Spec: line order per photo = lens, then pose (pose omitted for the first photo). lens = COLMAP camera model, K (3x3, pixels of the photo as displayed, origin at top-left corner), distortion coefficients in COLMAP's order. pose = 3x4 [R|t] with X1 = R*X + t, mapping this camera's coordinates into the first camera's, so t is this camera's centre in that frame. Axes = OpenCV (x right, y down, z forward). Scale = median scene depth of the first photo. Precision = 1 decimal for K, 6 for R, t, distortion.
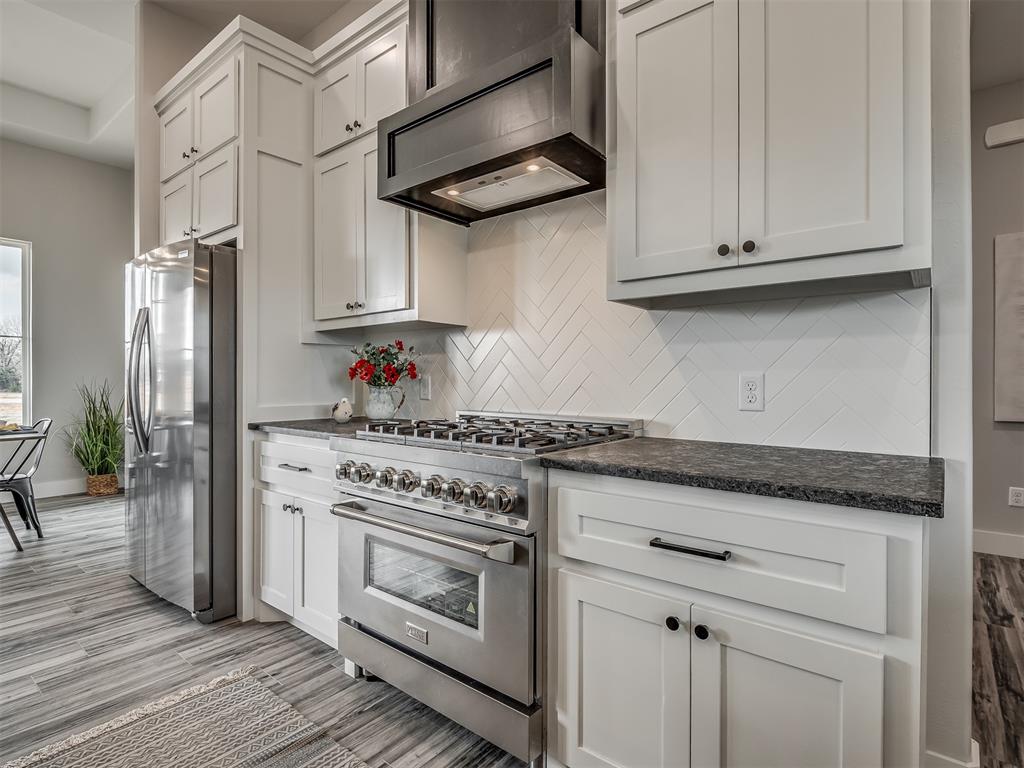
lens RADIAL K [[527.1, 0, 508.5], [0, 527.1, 383.8], [0, 0, 1]] dist [-0.005755, -0.002570]
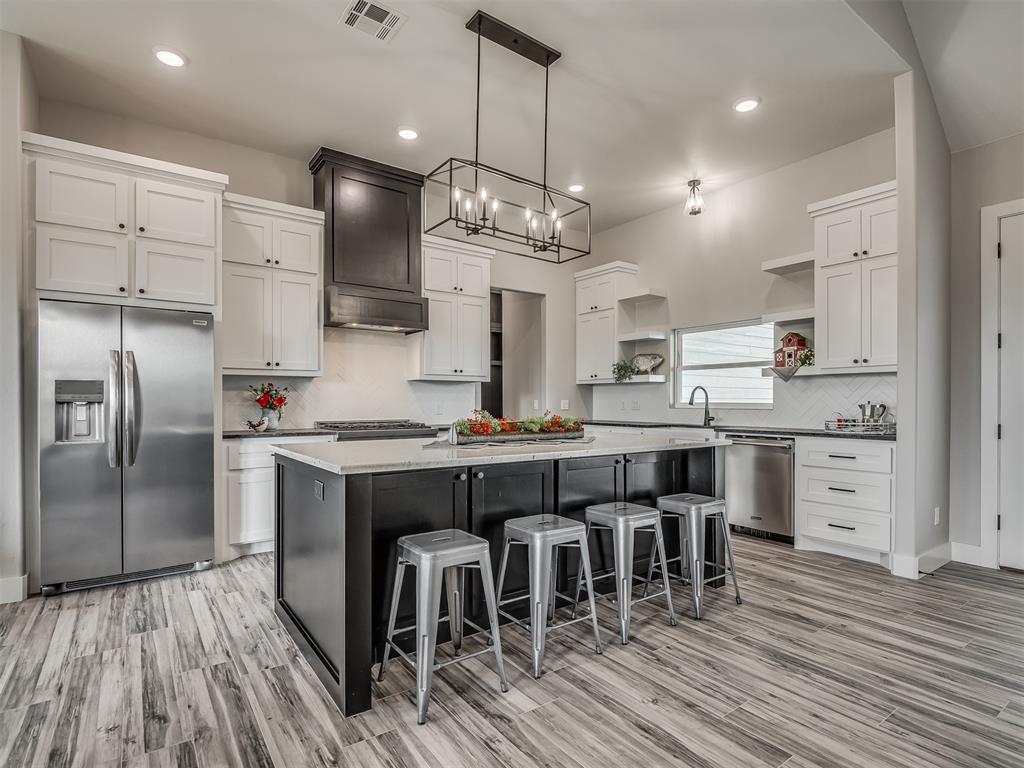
lens RADIAL K [[532.5, 0, 518.3], [0, 532.5, 405.0], [0, 0, 1]] dist [-0.003969, -0.001663]
pose [[0.267458, -0.003735, 0.963562, -1.730074], [0.012852, 0.999917, 0.000308, -0.001489], [-0.963484, 0.012301, 0.267484, -0.249184]]
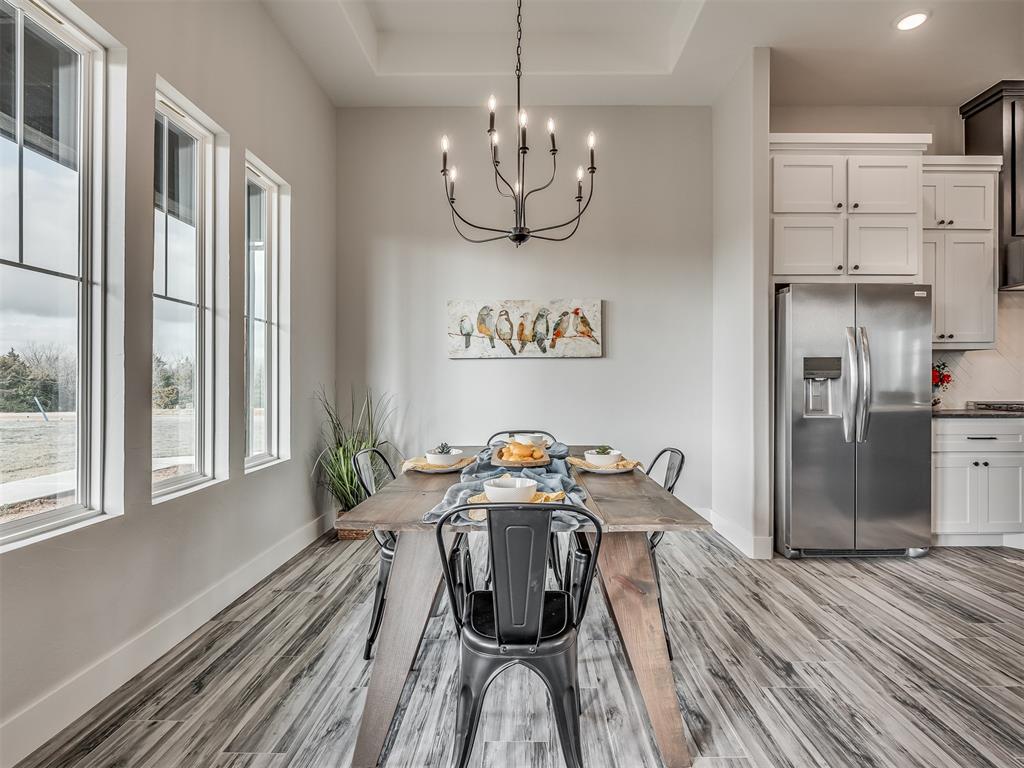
lens RADIAL K [[527.1, 0, 508.5], [0, 527.1, 383.8], [0, 0, 1]] dist [-0.005755, -0.002570]
pose [[0.786360, 0.001229, 0.617767, -2.218406], [0.006980, 0.999917, -0.010874, 0.001441], [-0.617729, 0.012863, 0.786286, 0.557484]]
